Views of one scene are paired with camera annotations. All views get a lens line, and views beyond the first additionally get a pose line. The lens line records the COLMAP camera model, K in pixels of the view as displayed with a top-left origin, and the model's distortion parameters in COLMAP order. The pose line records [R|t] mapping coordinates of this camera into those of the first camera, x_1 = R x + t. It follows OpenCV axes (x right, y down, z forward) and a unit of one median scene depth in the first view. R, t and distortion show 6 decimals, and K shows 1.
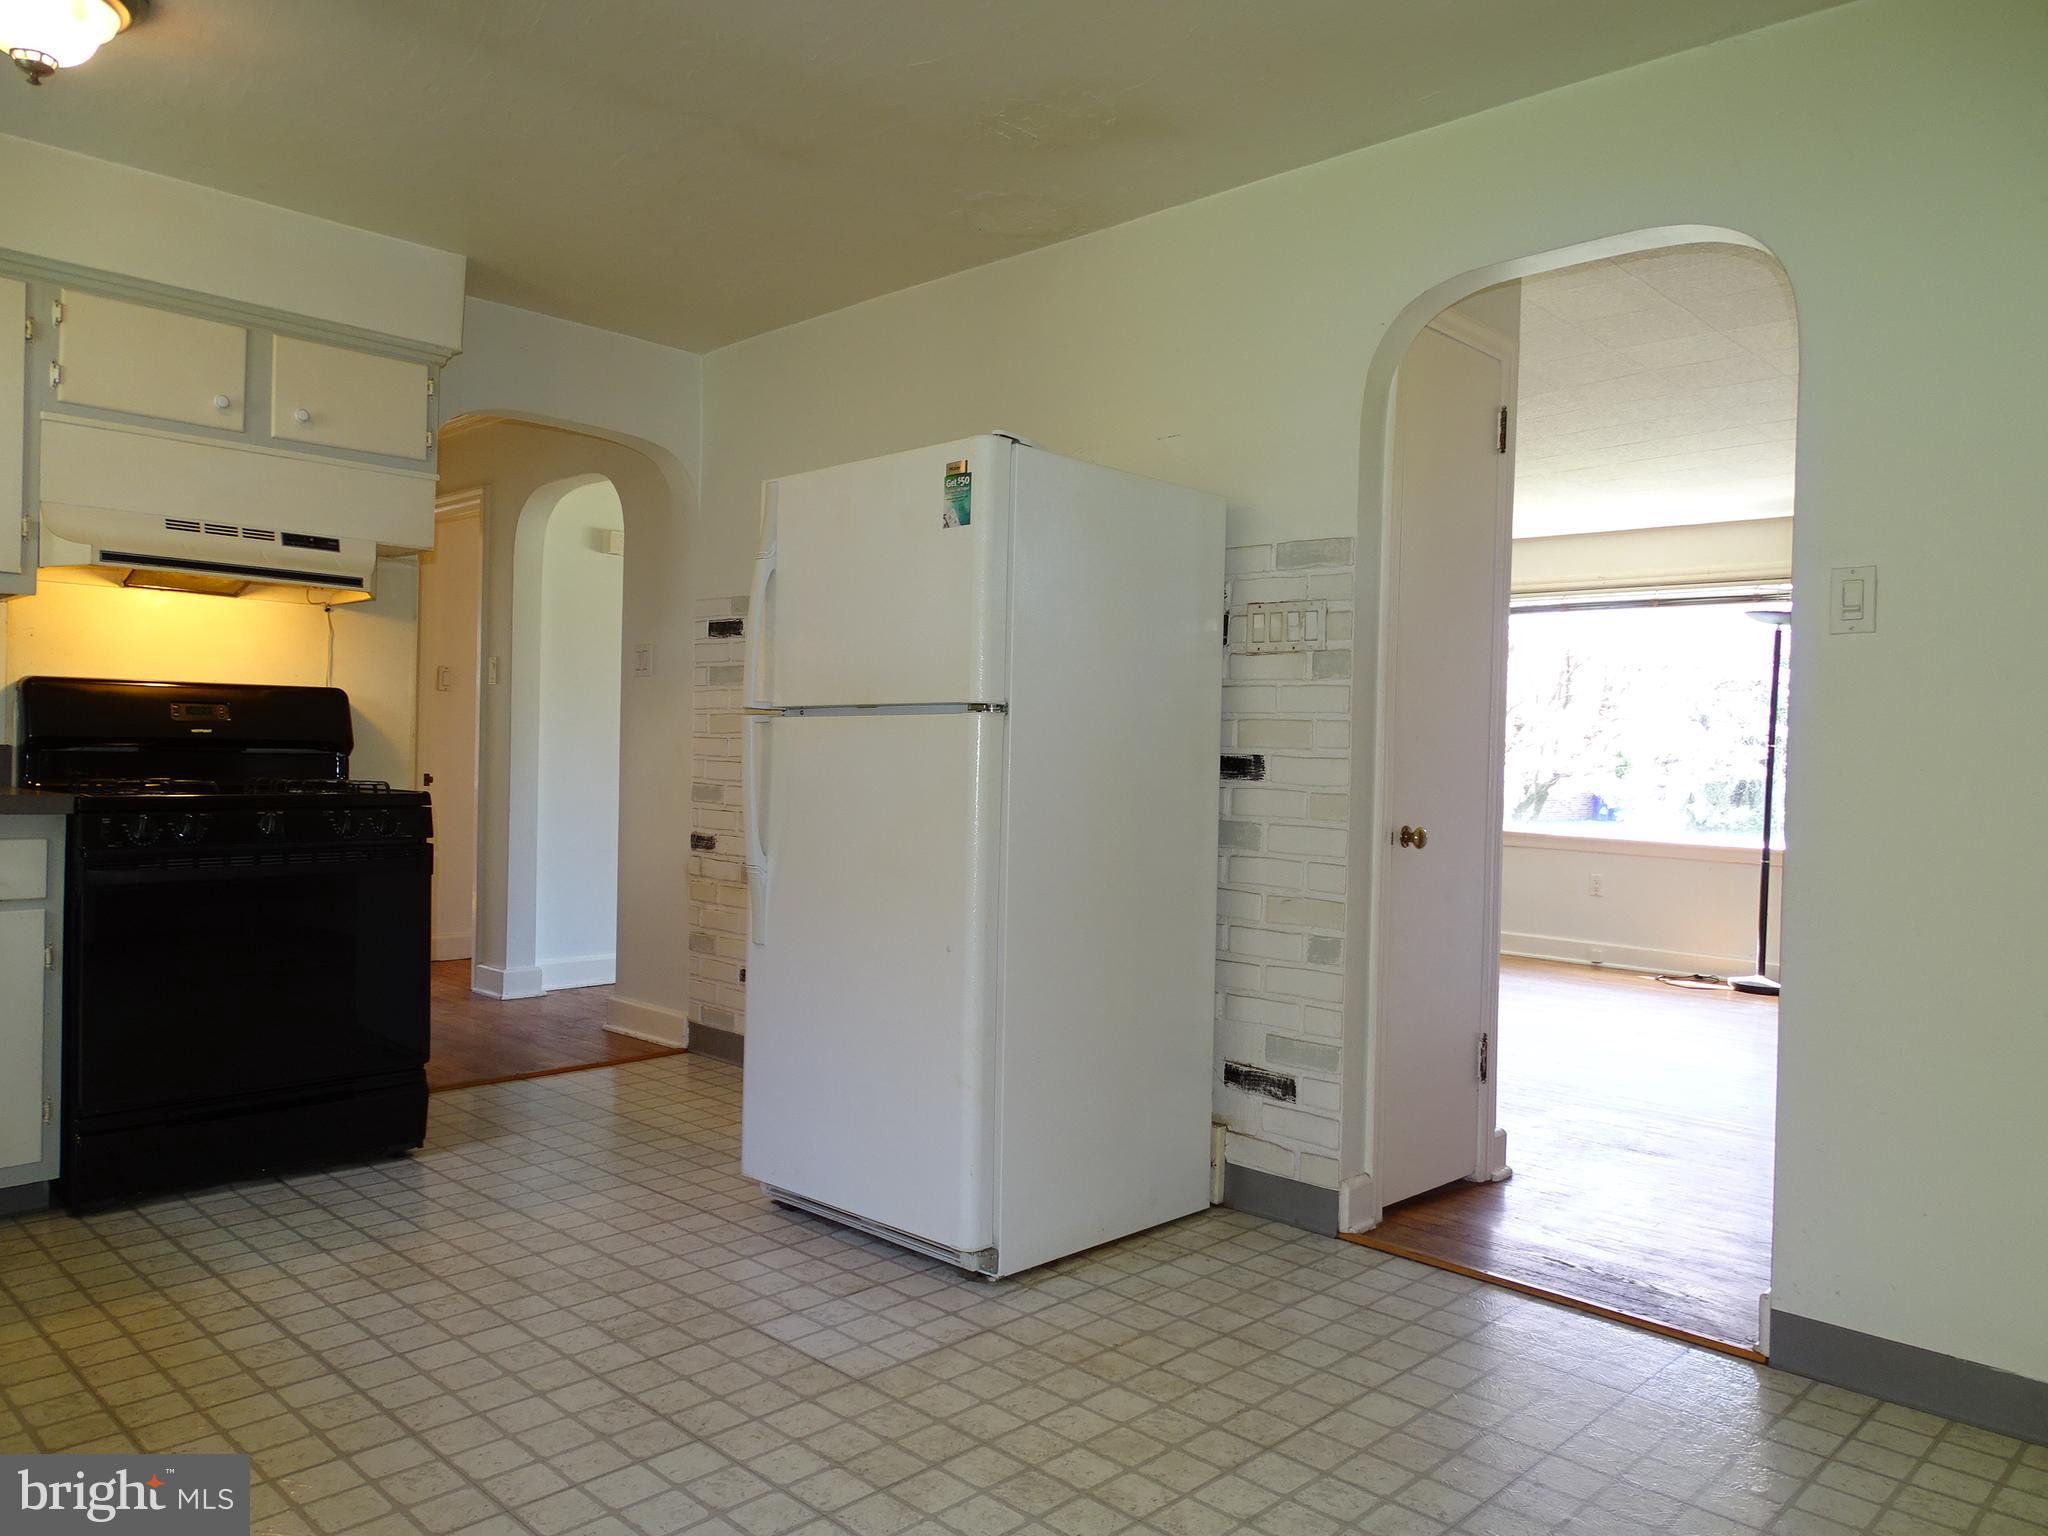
lens RADIAL K [[1453.6, 0, 1029.3], [0, 1453.6, 755.9], [0, 0, 1]] dist [-0.009488, 0.010398]
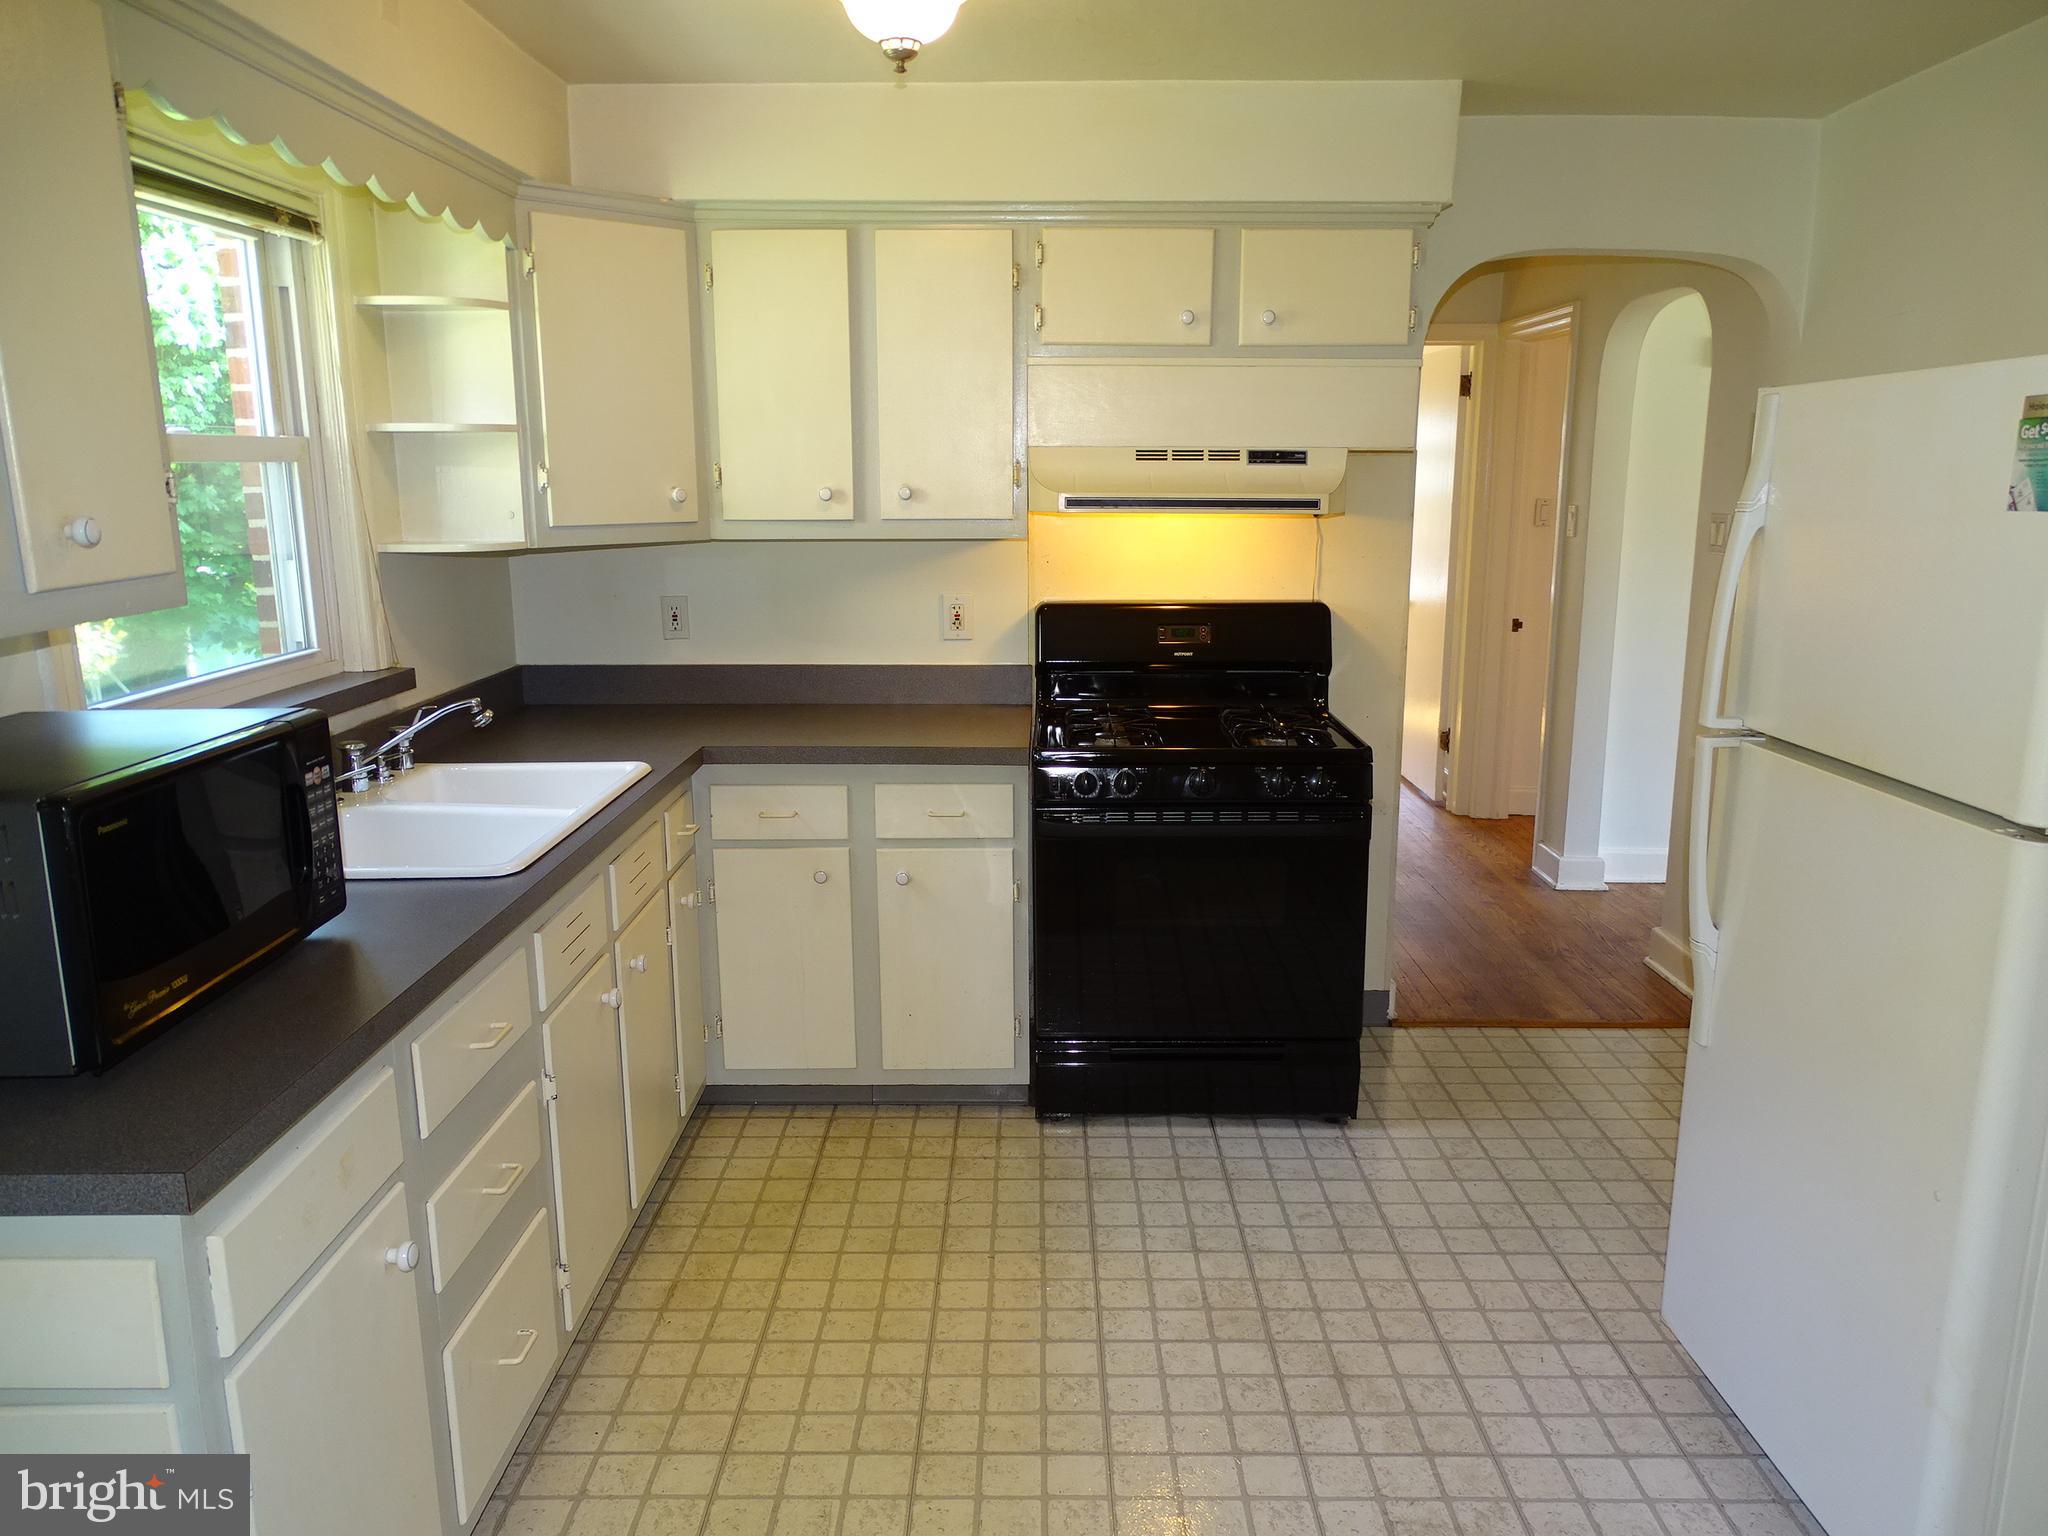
lens RADIAL K [[1453.6, 0, 1017.7], [0, 1453.6, 759.5], [0, 0, 1]] dist [-0.009488, 0.010398]
pose [[0.691317, 0.120410, -0.712448, 0.078645], [0.013151, 0.983757, 0.179025, -0.143450], [0.722432, -0.133132, 0.678504, 0.264689]]
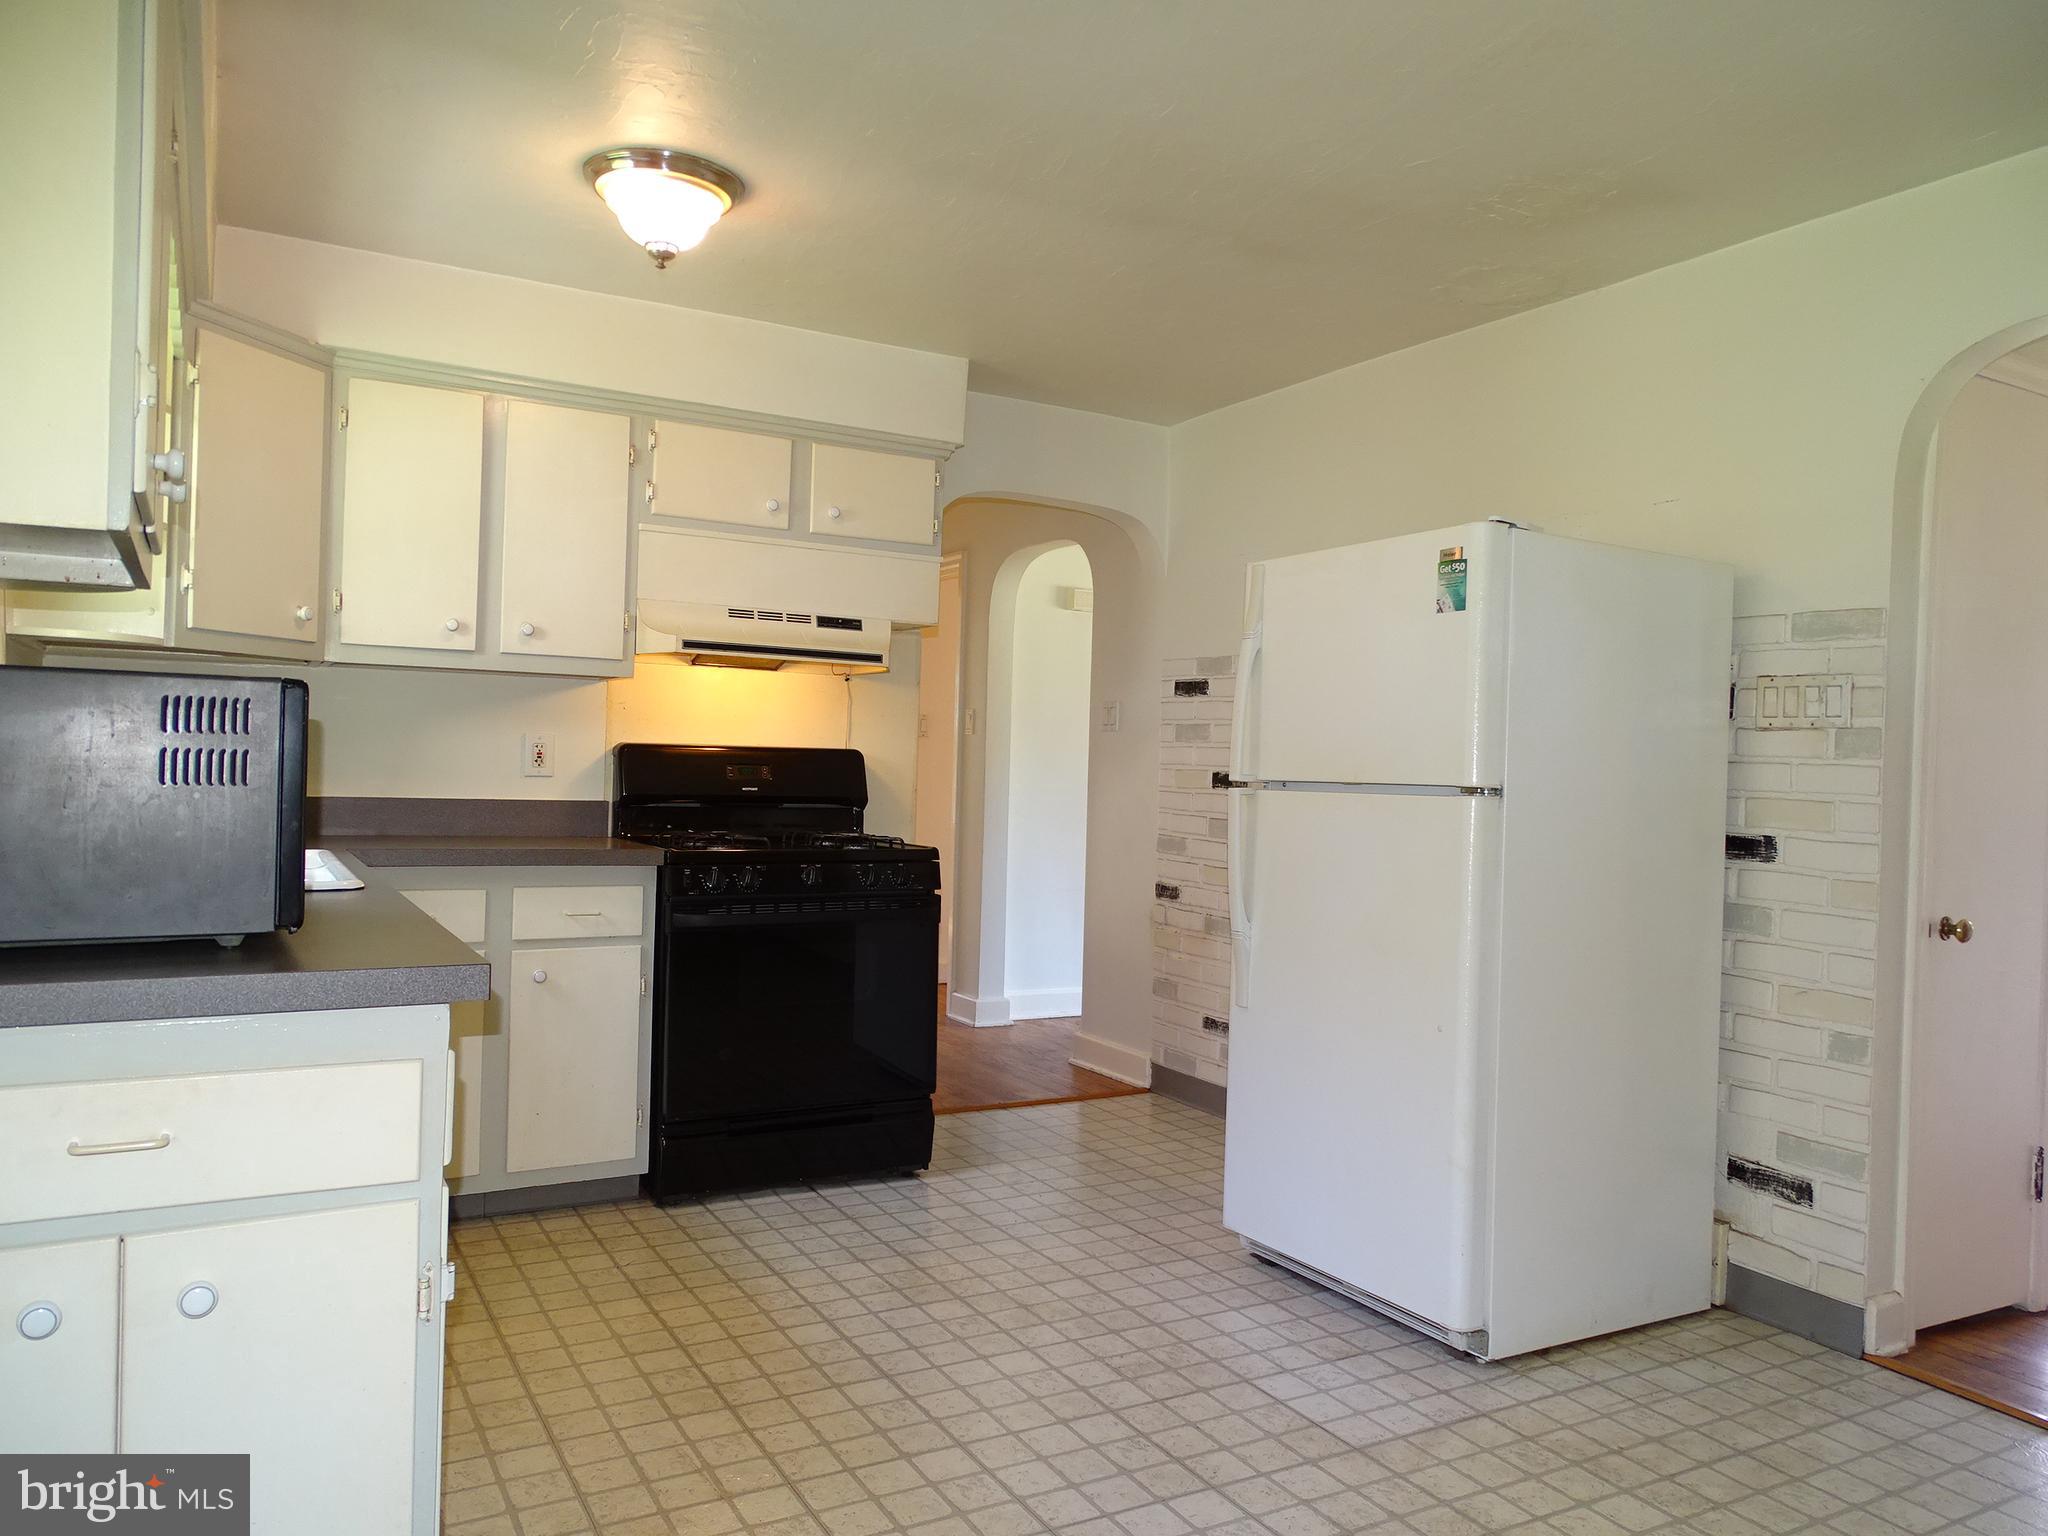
lens RADIAL K [[1453.6, 0, 1023.2], [0, 1453.6, 760.6], [0, 0, 1]] dist [-0.009488, 0.010398]
pose [[0.958155, 0.007162, -0.286160, -0.038266], [-0.010544, 0.999892, -0.010280, -0.034544], [0.286055, 0.012867, 0.958127, -0.048049]]
